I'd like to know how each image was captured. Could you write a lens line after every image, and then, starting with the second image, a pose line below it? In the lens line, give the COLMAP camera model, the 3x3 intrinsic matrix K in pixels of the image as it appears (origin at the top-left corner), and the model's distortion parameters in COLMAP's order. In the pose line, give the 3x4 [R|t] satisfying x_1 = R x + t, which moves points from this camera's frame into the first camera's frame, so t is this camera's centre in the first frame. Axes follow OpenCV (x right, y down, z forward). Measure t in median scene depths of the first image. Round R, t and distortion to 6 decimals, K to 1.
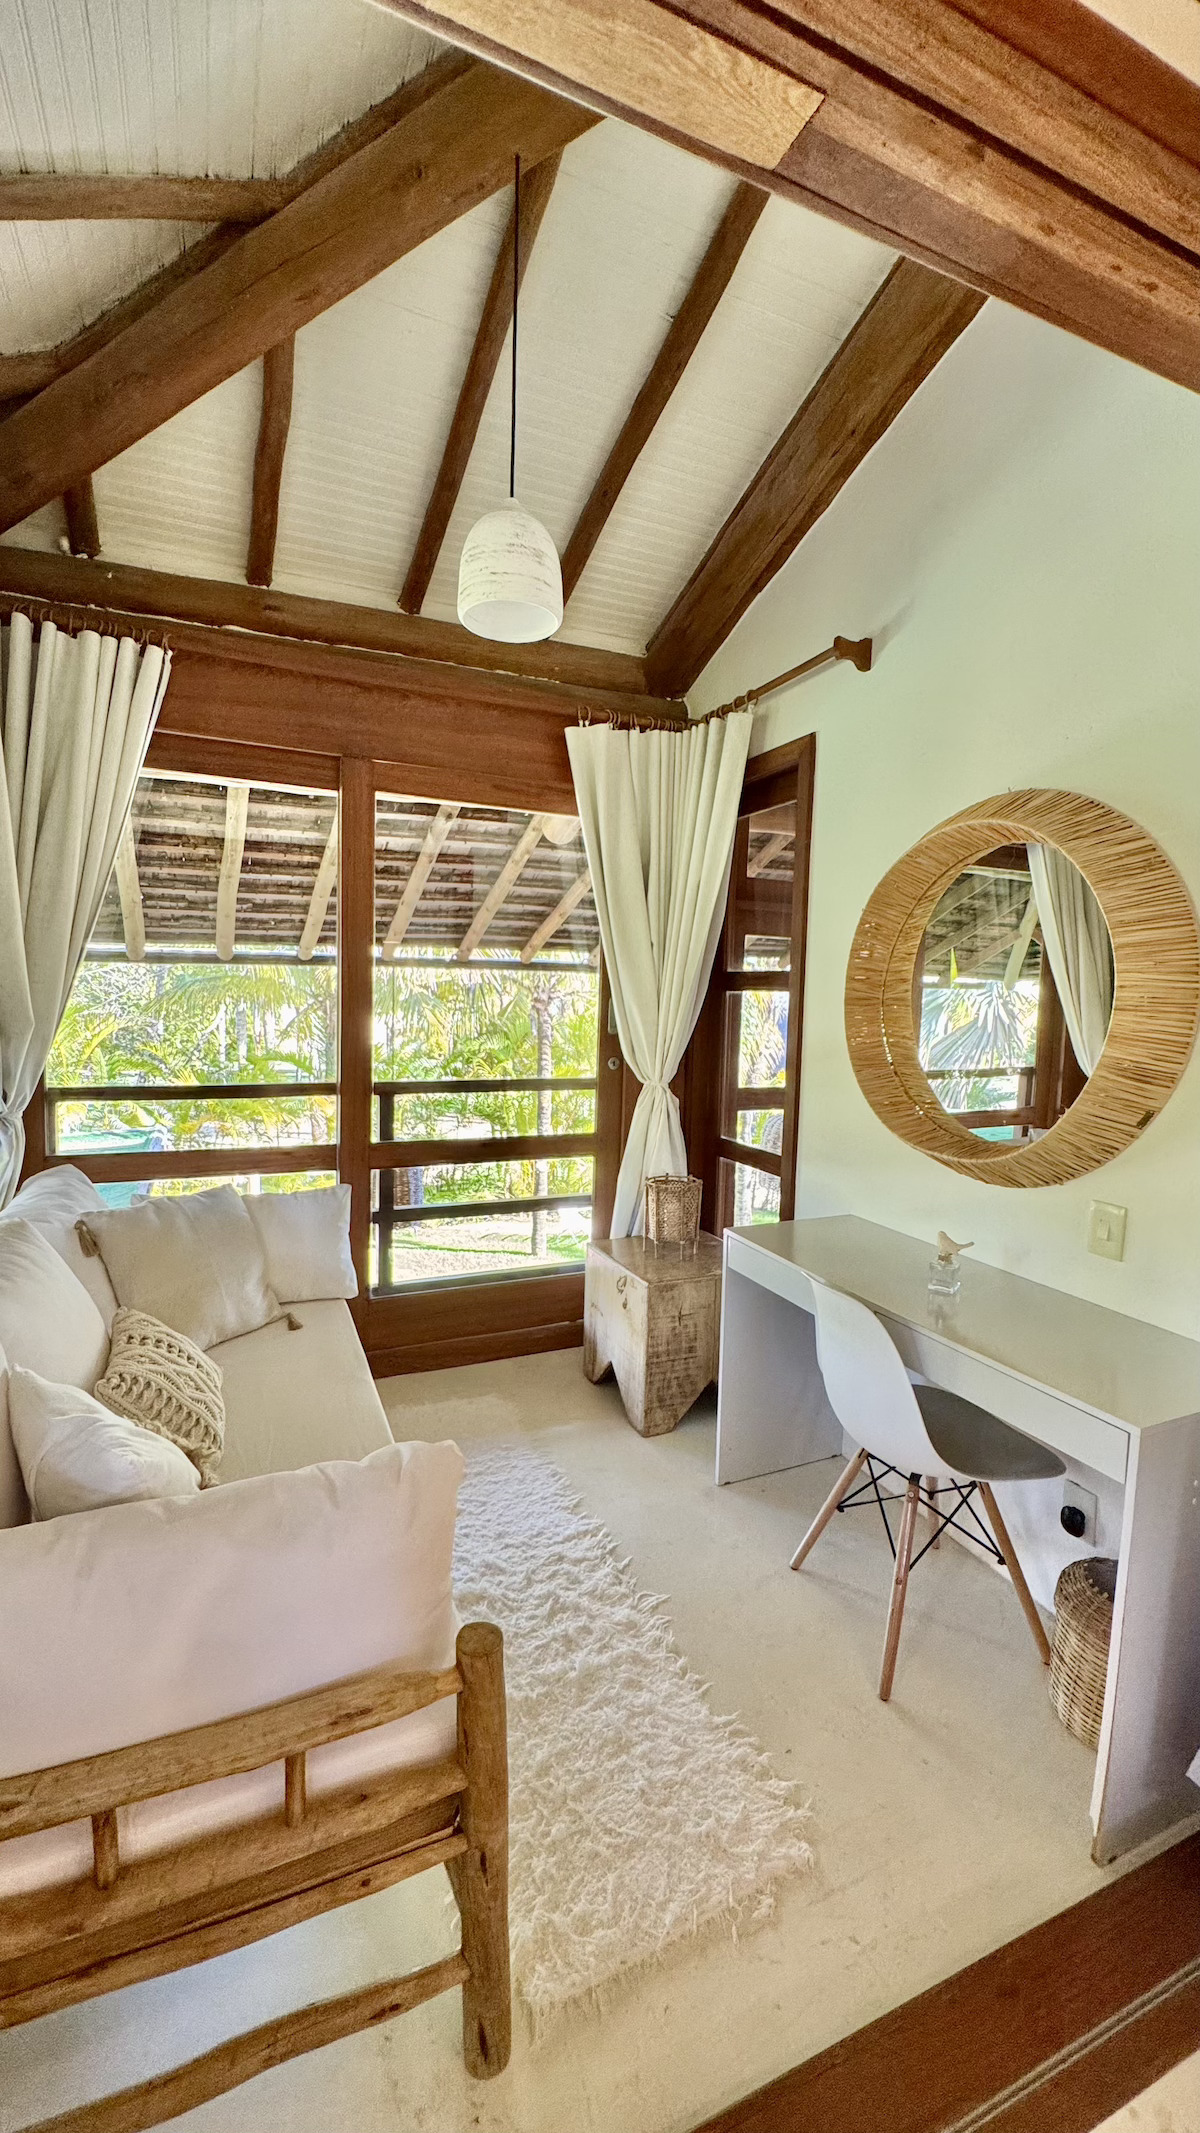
lens RADIAL K [[854.6, 0, 604.8], [0, 854.6, 1062.6], [0, 0, 1]] dist [-0.004483, 0.000839]
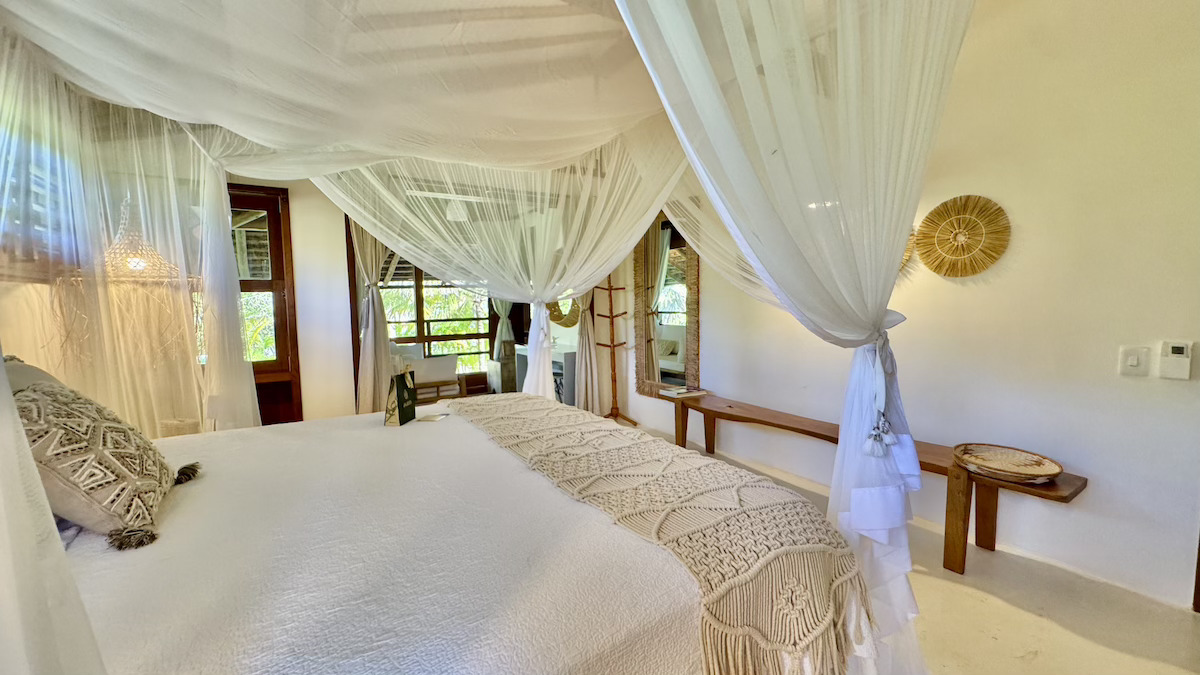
lens RADIAL K [[480.8, 0, 593.3], [0, 480.8, 336.3], [0, 0, 1]] dist [-0.004483, 0.000839]
pose [[0.987104, -0.057676, 0.149329, 0.131975], [0.057783, 0.998323, 0.003626, 0.128618], [-0.149287, 0.005049, 0.988781, -1.144608]]
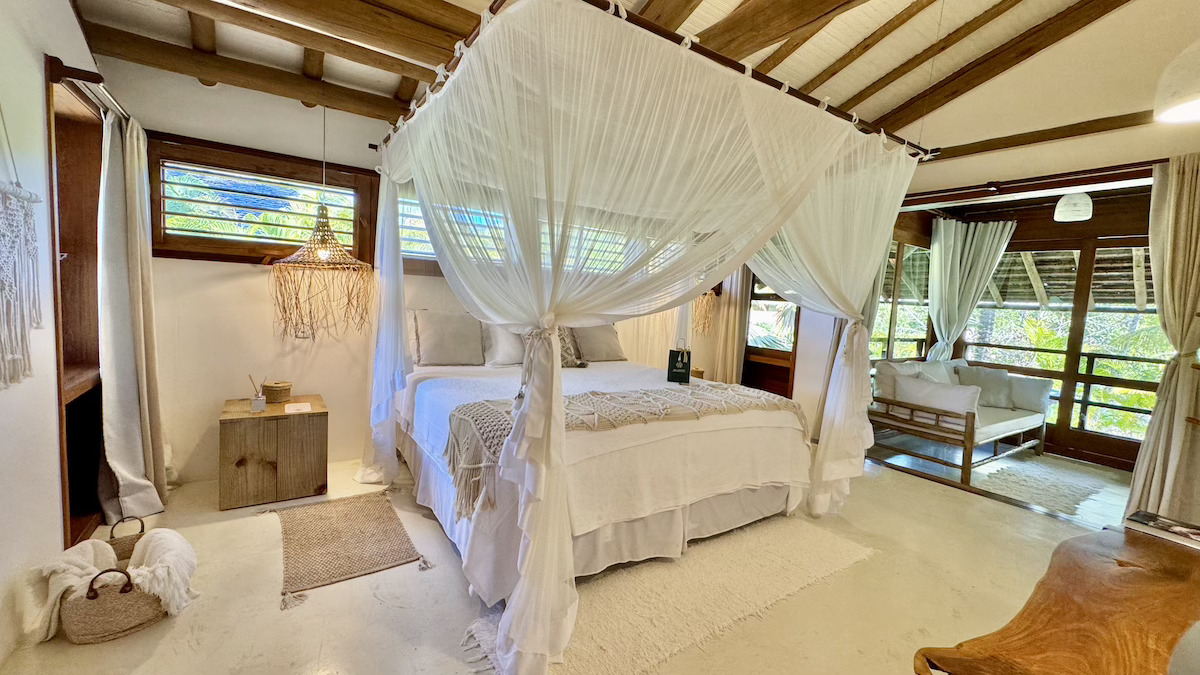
lens RADIAL K [[480.8, 0, 603.4], [0, 480.8, 335.3], [0, 0, 1]] dist [-0.004483, 0.000839]
pose [[0.189372, 0.061650, -0.979968, 0.934214], [-0.135523, 0.990116, 0.036100, 0.121914], [0.972508, 0.125972, 0.195855, -0.810260]]
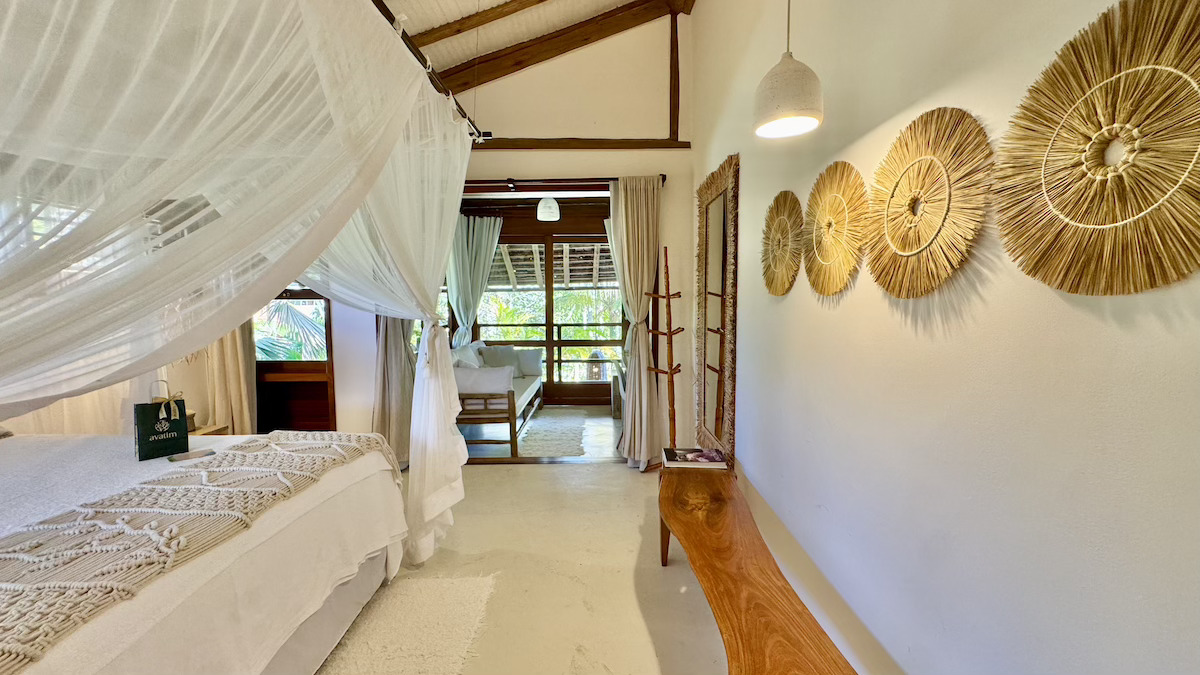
lens RADIAL K [[480.8, 0, 597.9], [0, 480.8, 335.6], [0, 0, 1]] dist [-0.004483, 0.000839]
pose [[0.915925, -0.000292, -0.401348, 0.695004], [-0.003922, 0.999945, -0.009678, 0.092743], [0.401329, 0.010439, 0.915874, -0.769860]]
